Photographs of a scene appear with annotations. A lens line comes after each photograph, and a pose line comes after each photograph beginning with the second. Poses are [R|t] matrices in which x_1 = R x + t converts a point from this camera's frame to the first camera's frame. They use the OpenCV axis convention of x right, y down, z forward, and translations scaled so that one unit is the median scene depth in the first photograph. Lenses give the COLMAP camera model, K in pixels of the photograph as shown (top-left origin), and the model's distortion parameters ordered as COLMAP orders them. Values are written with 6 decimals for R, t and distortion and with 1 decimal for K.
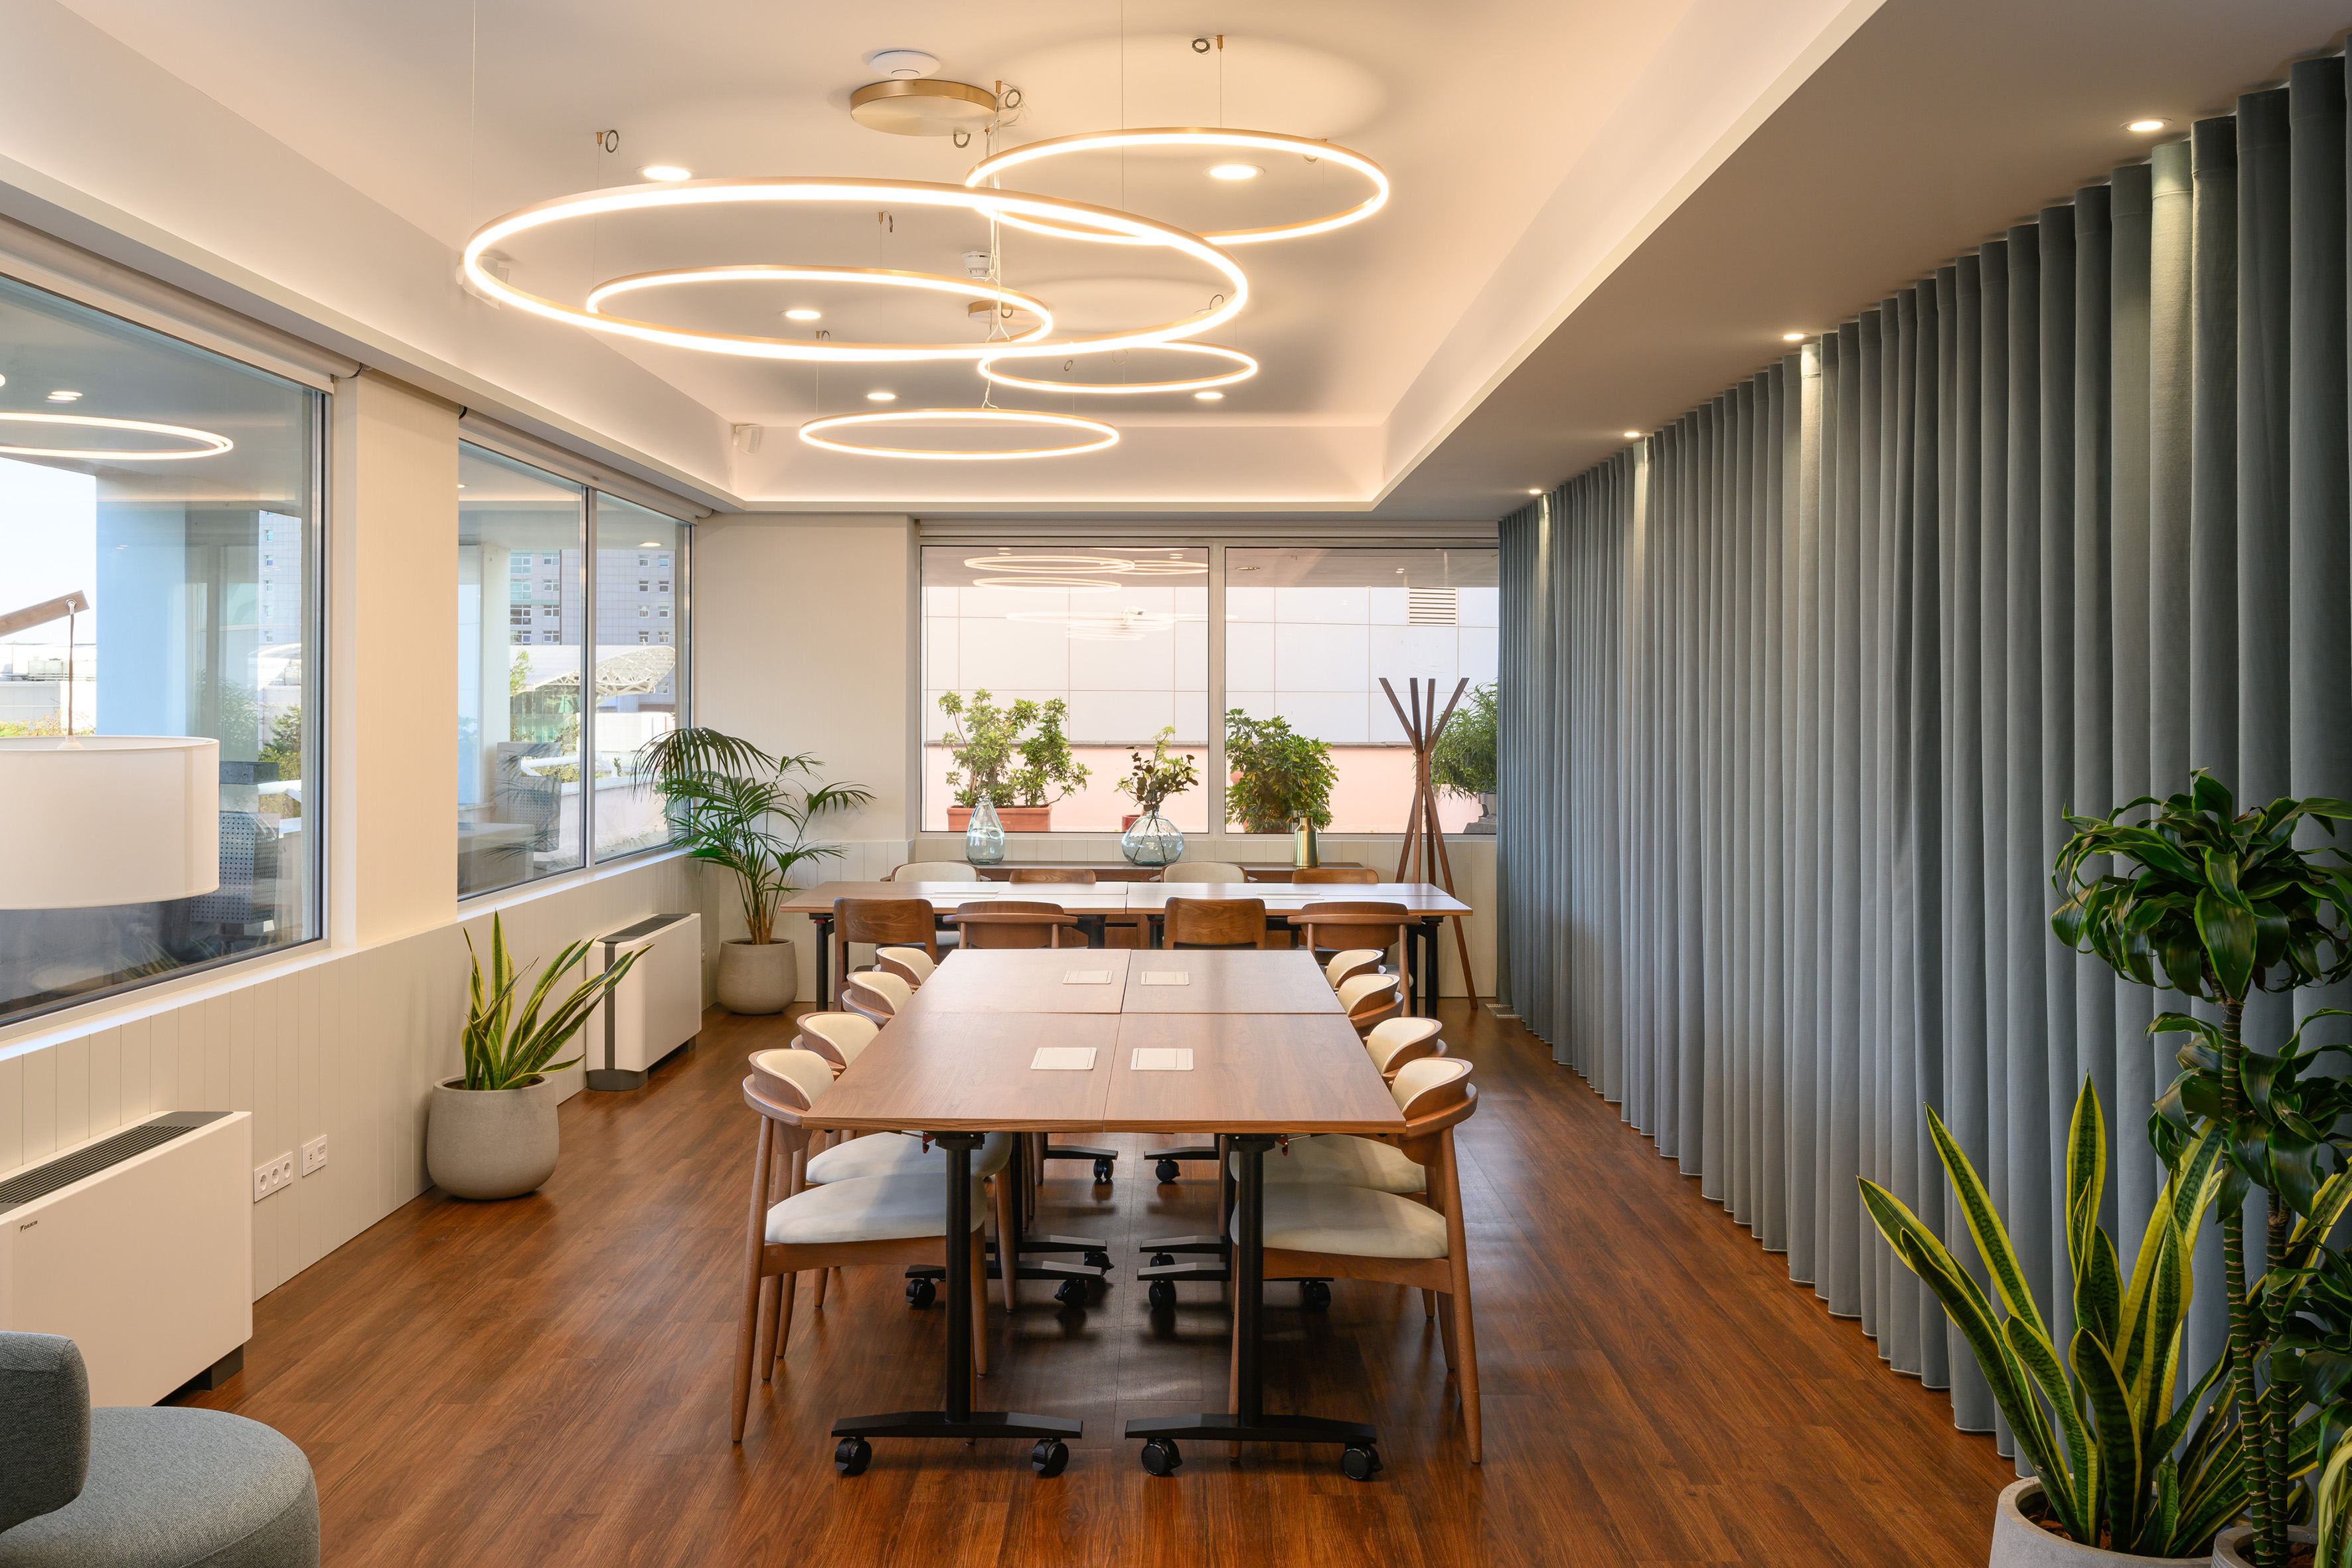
lens RADIAL K [[5276.2, 0, 1175.9], [0, 5276.2, 782.2], [0, 0, 1]] dist [0.051617, 0.000000]
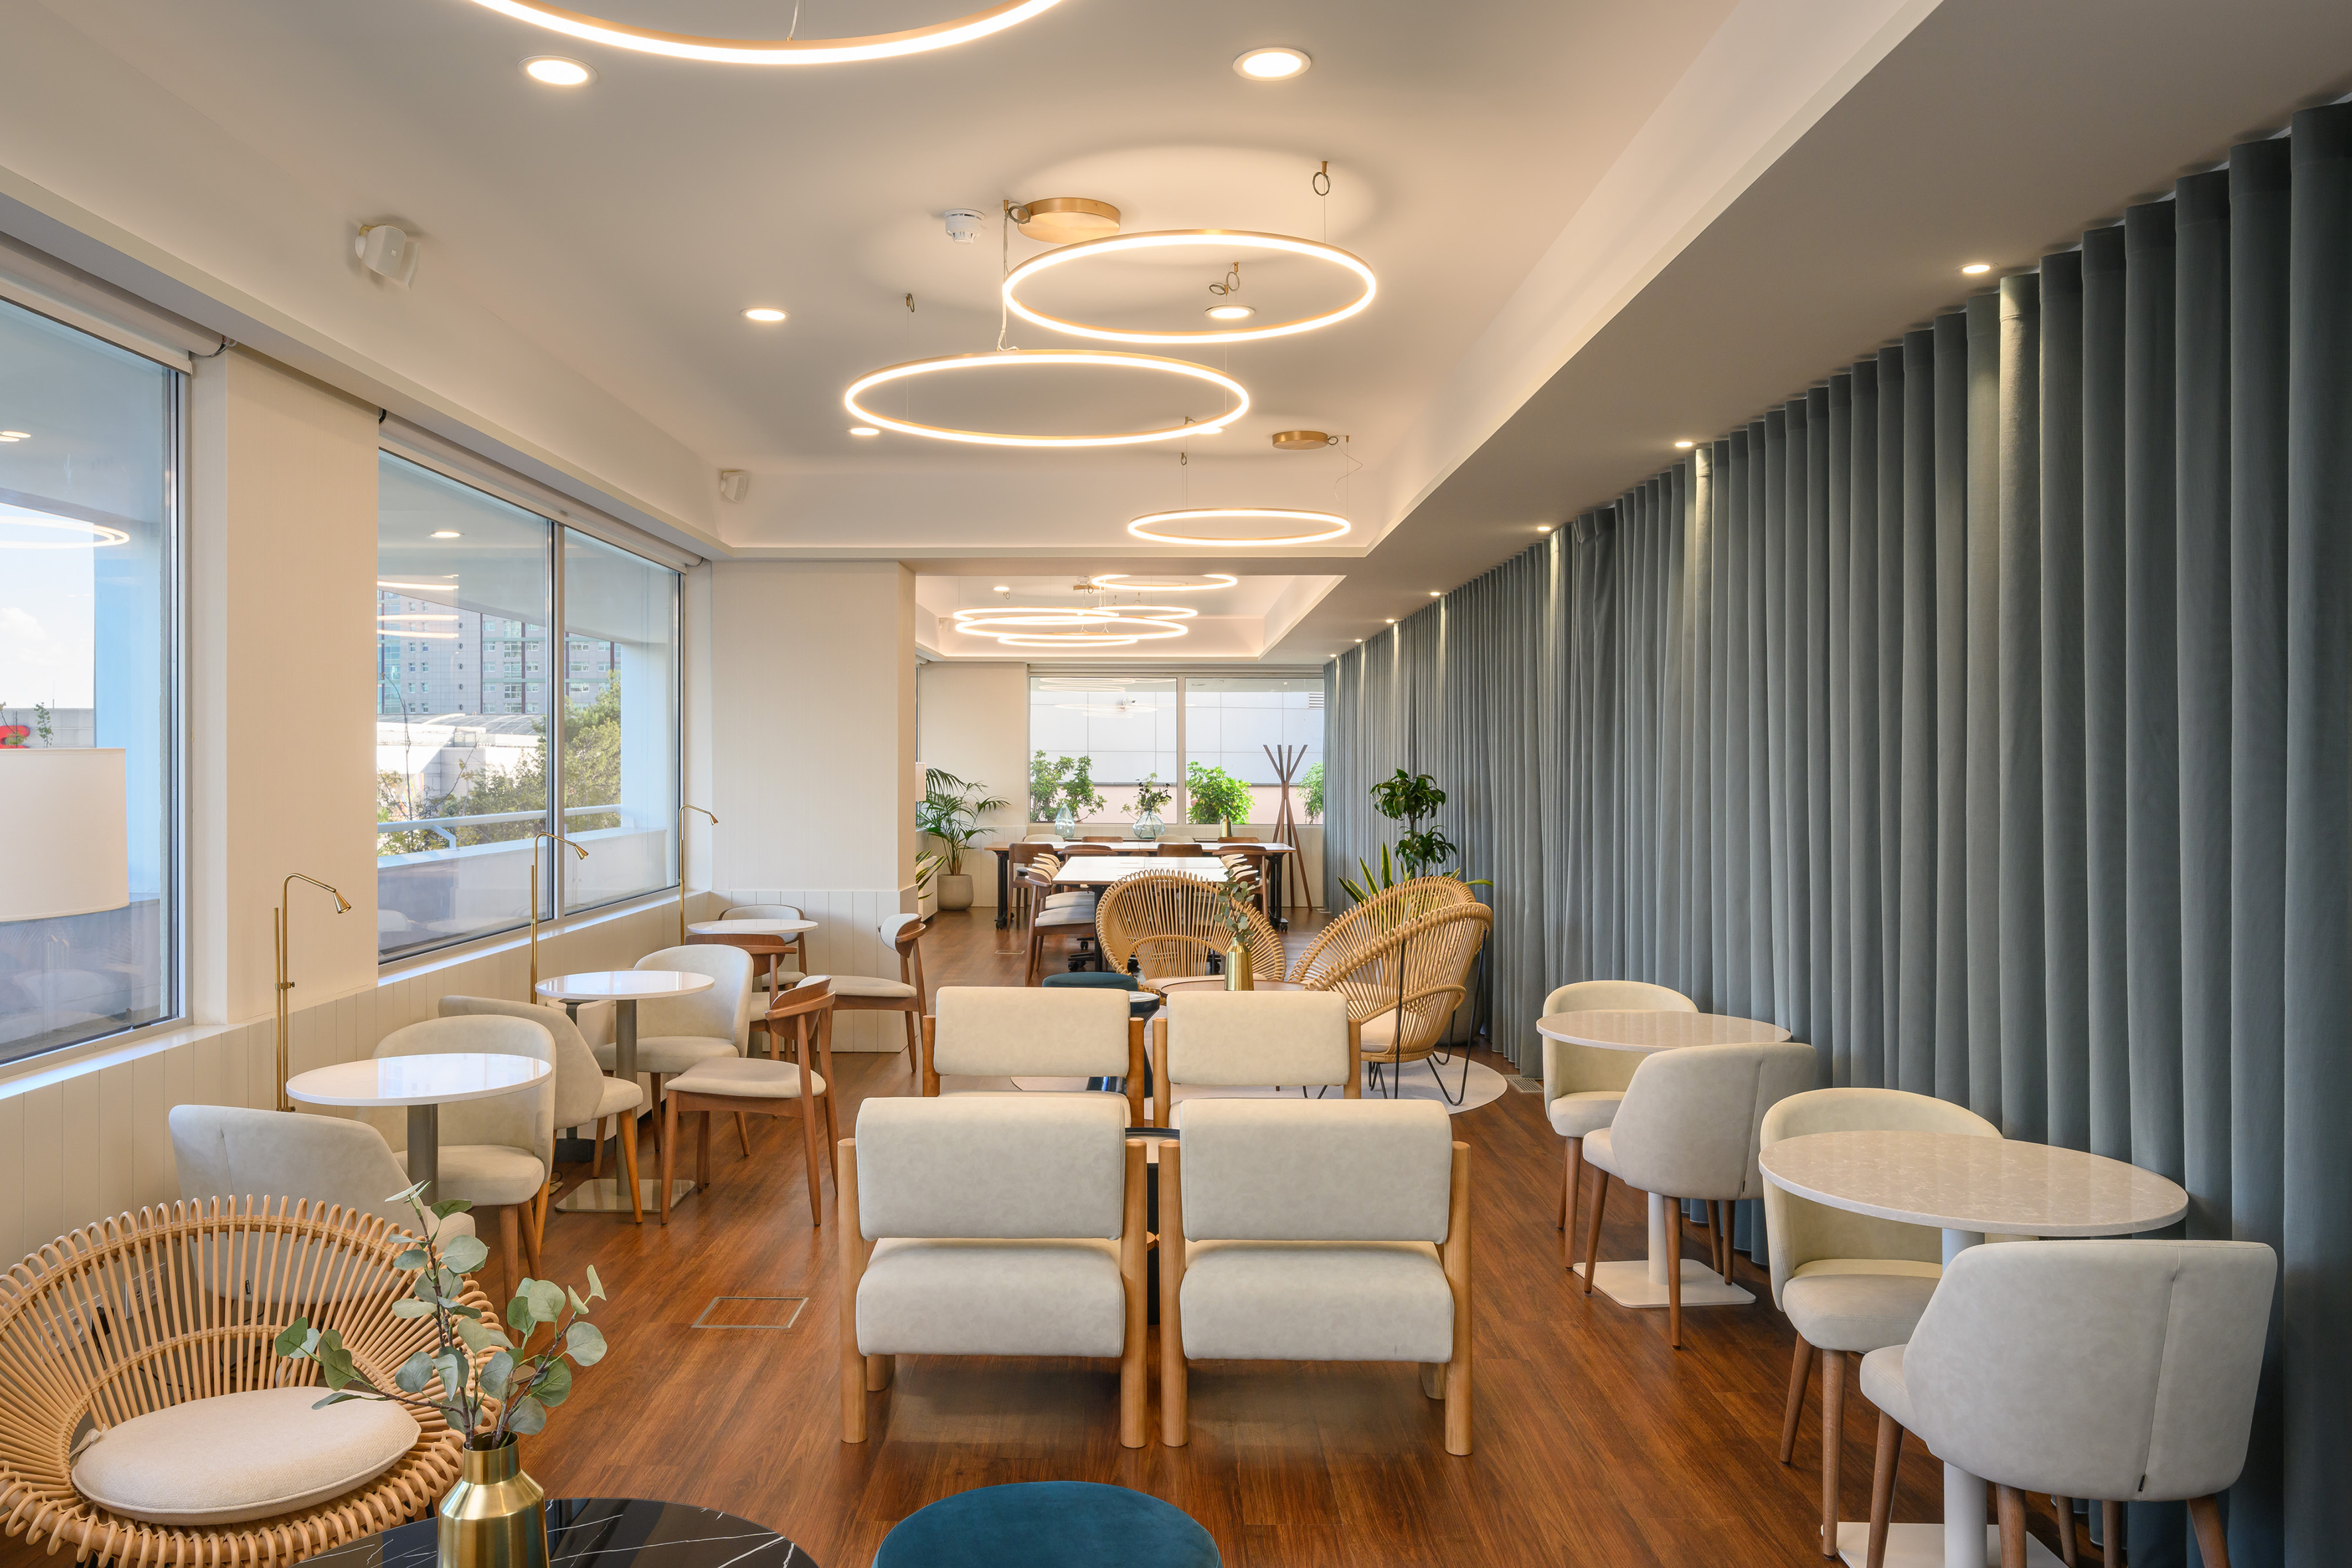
lens RADIAL K [[5276.2, 0, 1175.7], [0, 5276.2, 784.4], [0, 0, 1]] dist [0.051617, 0.000000]
pose [[0.999986, -0.000587, 0.005271, -0.004214], [0.000646, 0.999937, -0.011230, 0.015468], [-0.005264, 0.011233, 0.999923, -0.863385]]
